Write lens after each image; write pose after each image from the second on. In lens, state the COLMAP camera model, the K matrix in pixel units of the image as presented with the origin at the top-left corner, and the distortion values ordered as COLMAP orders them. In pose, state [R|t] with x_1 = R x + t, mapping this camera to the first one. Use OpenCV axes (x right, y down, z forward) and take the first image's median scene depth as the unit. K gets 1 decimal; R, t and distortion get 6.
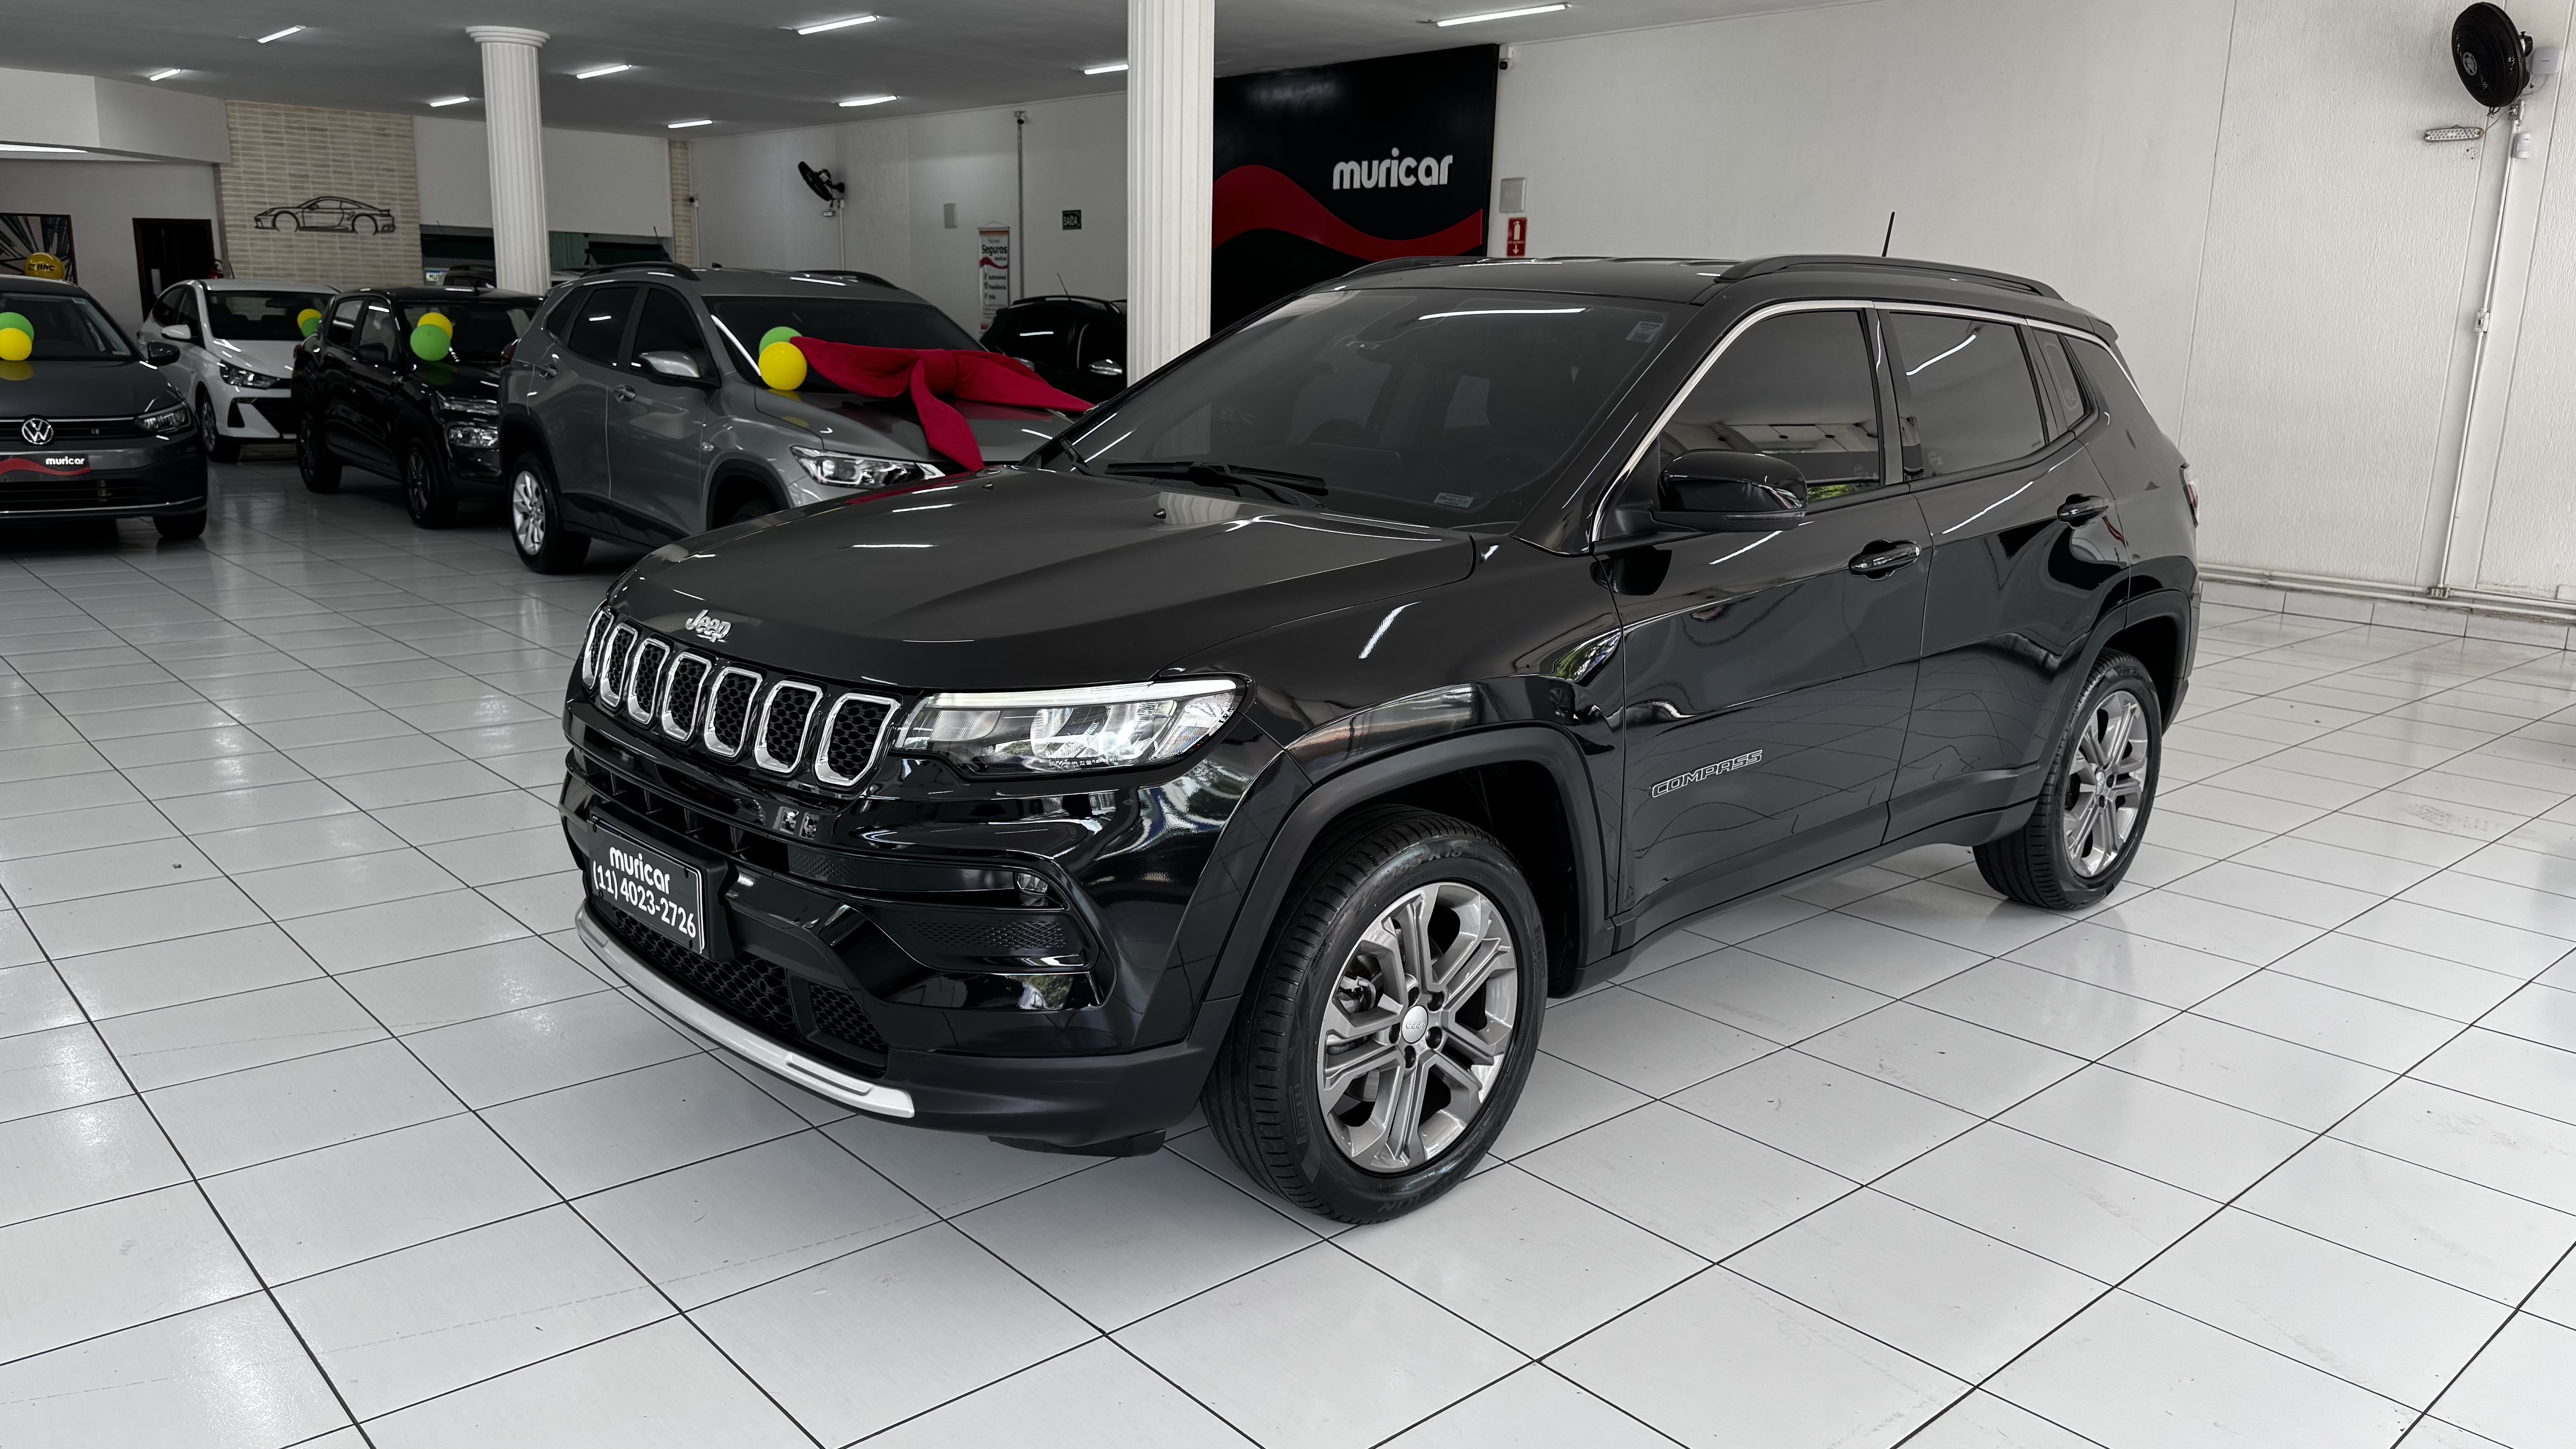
lens RADIAL K [[1839.8, 0, 1293.7], [0, 1839.8, 782.8], [0, 0, 1]] dist [0.035559, -0.063536]
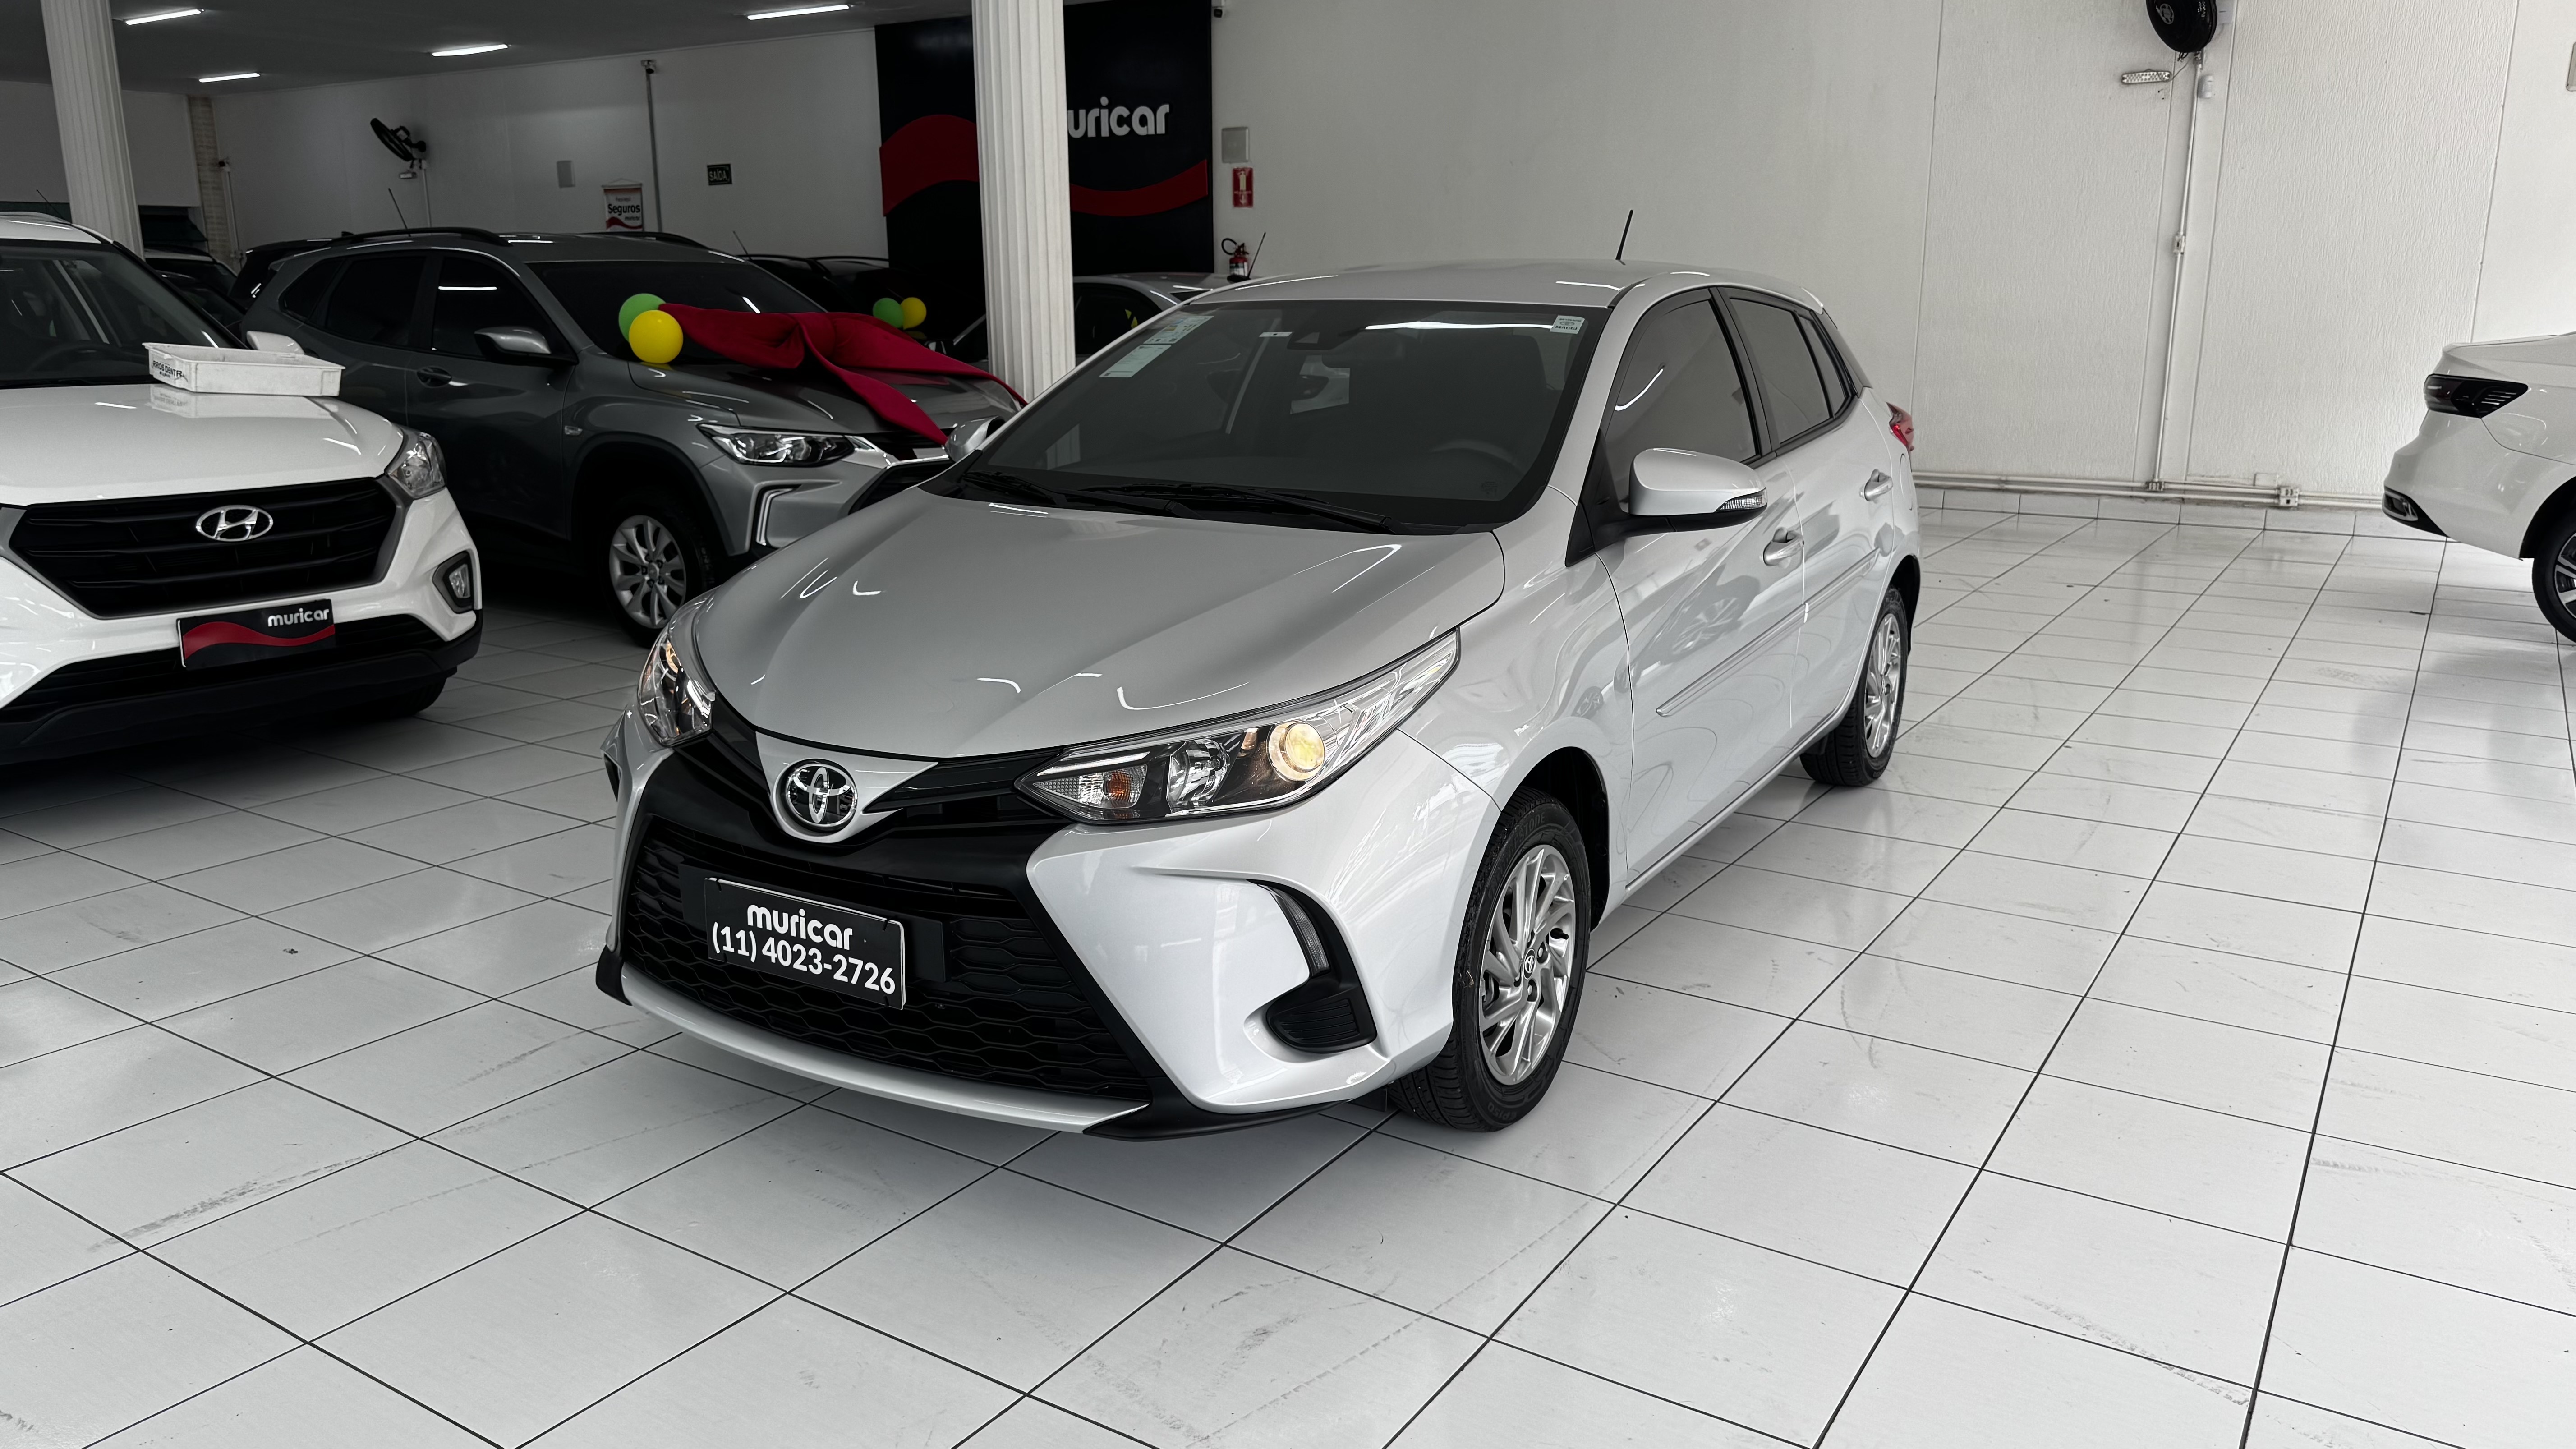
lens RADIAL K [[1839.8, 0, 1288.9], [0, 1839.8, 744.0], [0, 0, 1]] dist [0.035559, -0.063536]
pose [[0.964280, -0.091167, 0.248701, -0.126257], [0.090437, 0.995798, 0.014384, -0.007475], [-0.248967, 0.008622, 0.968473, 0.030312]]
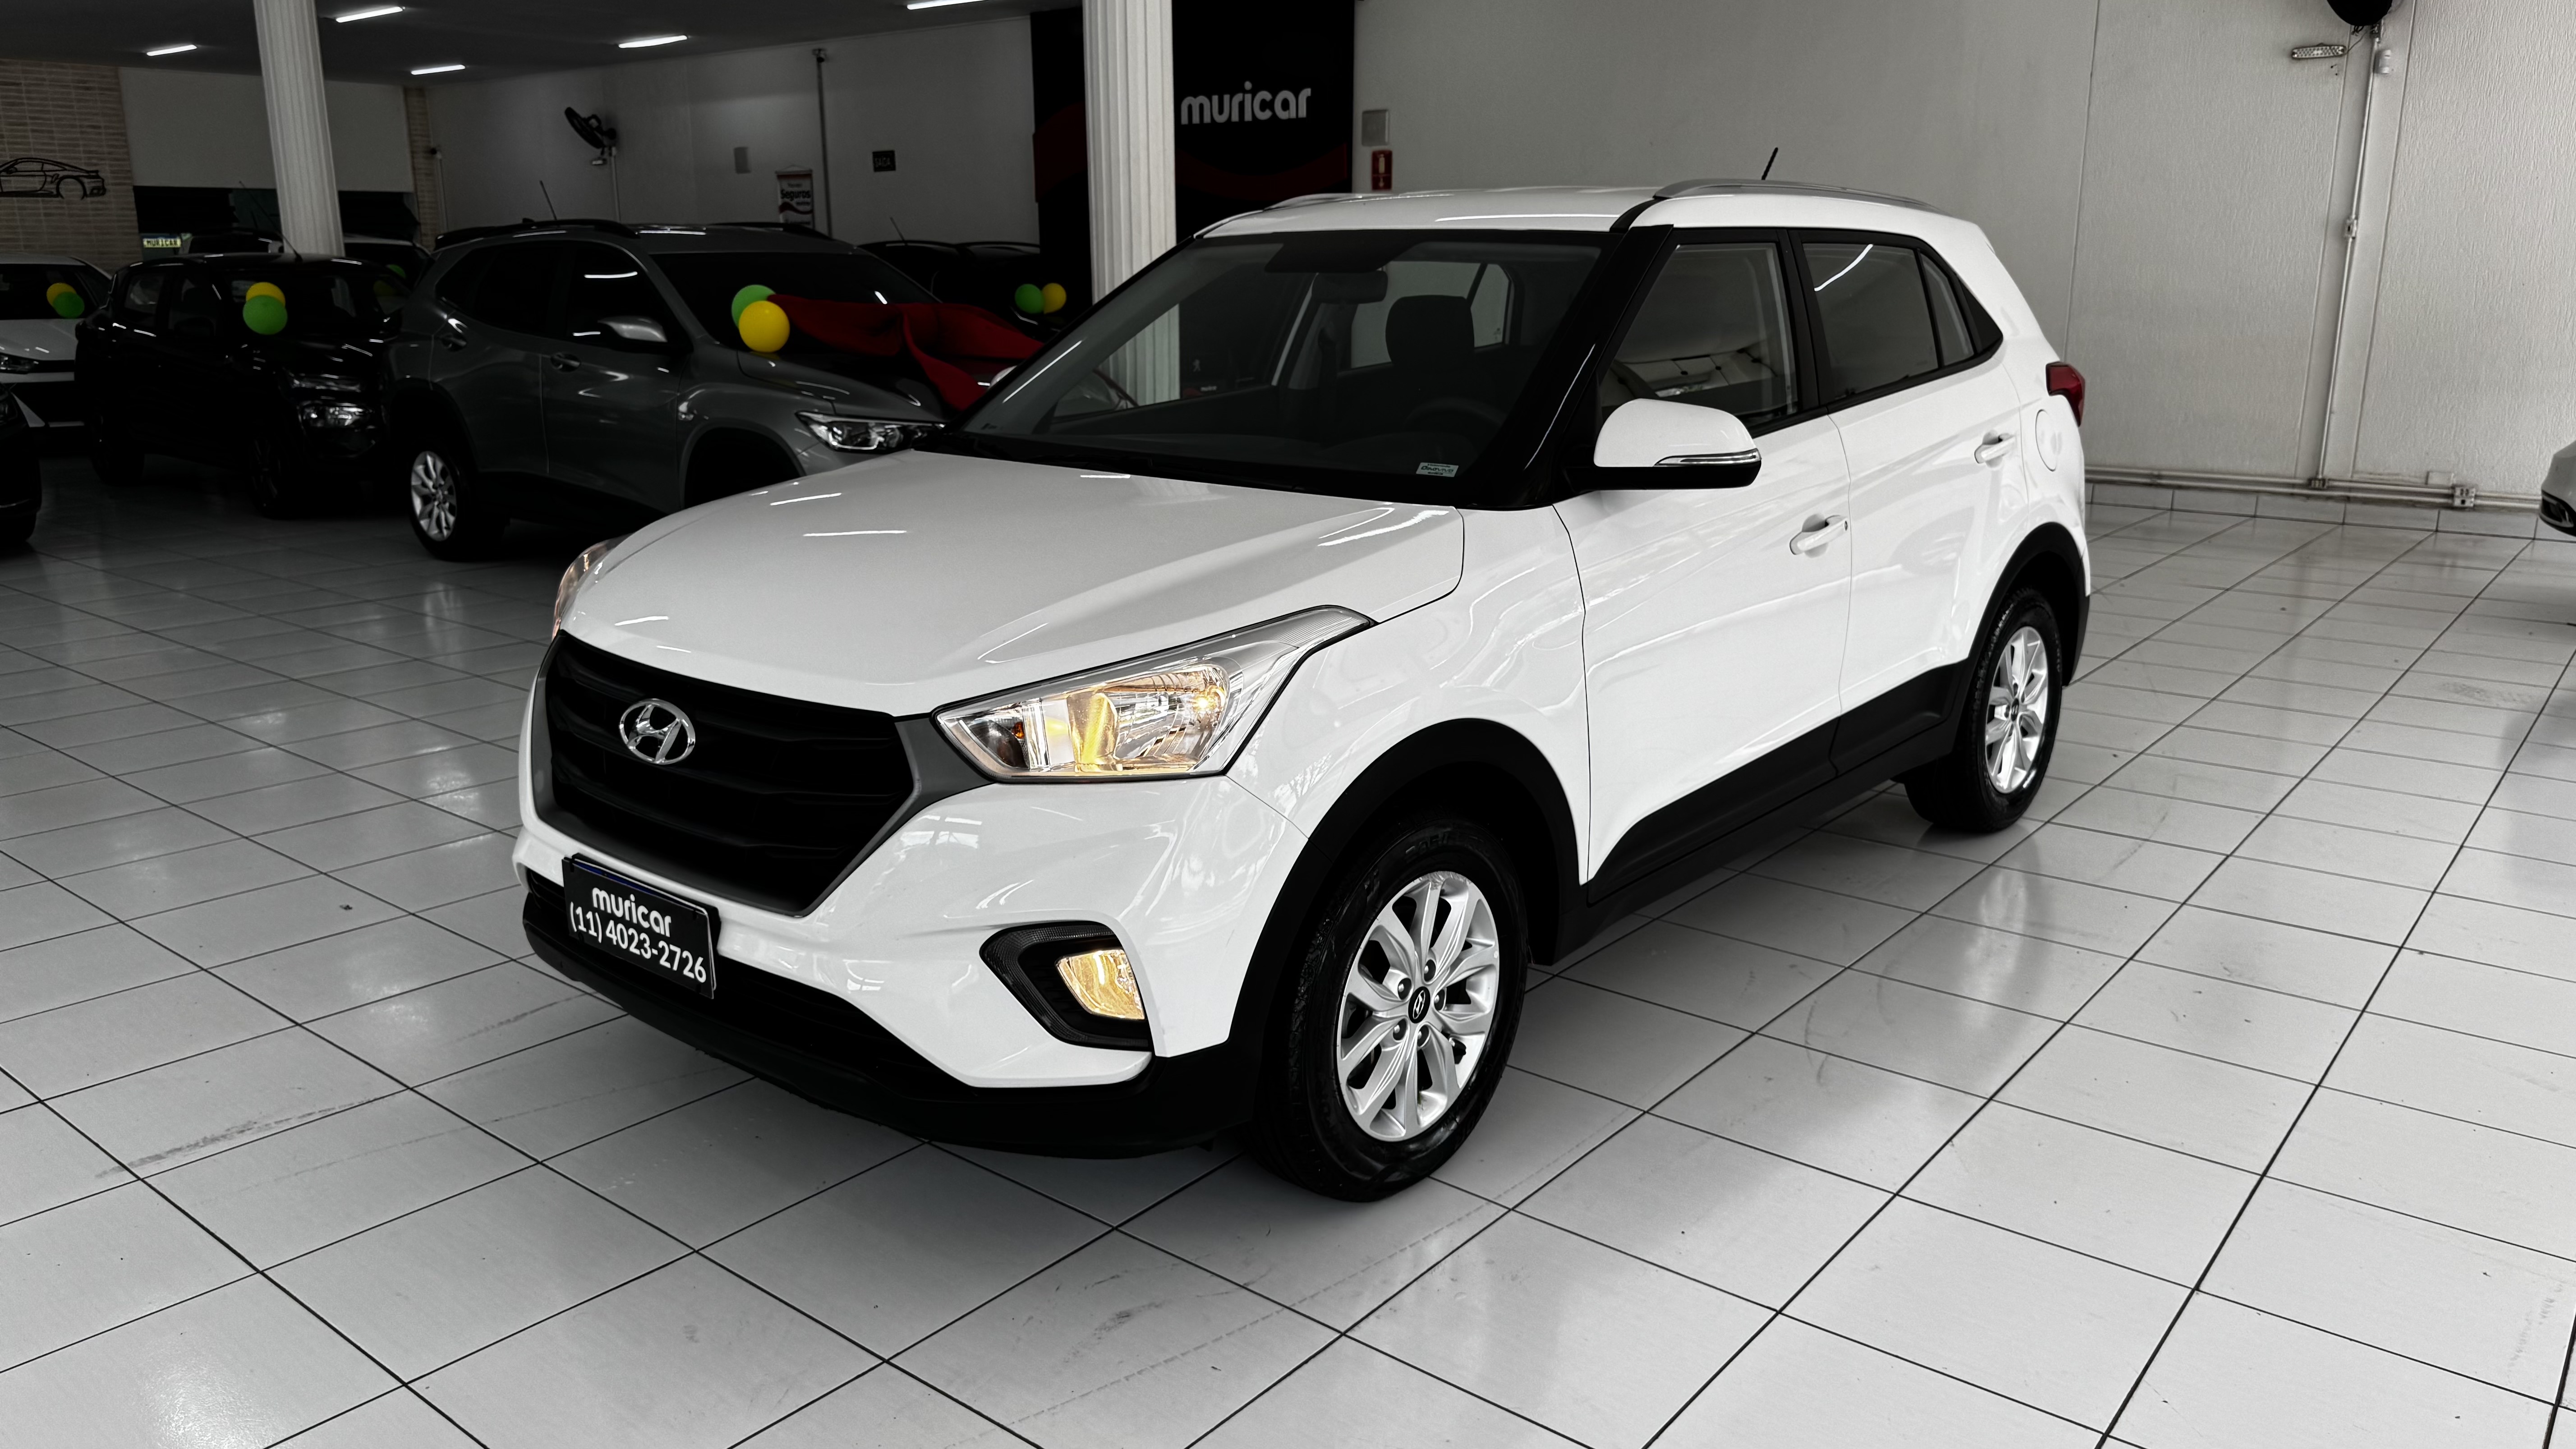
lens RADIAL K [[1839.8, 0, 1270.0], [0, 1839.8, 751.1], [0, 0, 1]] dist [0.035559, -0.063536]
pose [[0.987767, -0.067850, 0.140399, -0.096561], [0.065493, 0.997625, 0.021346, -0.007881], [-0.141514, -0.011890, 0.989865, 0.019501]]
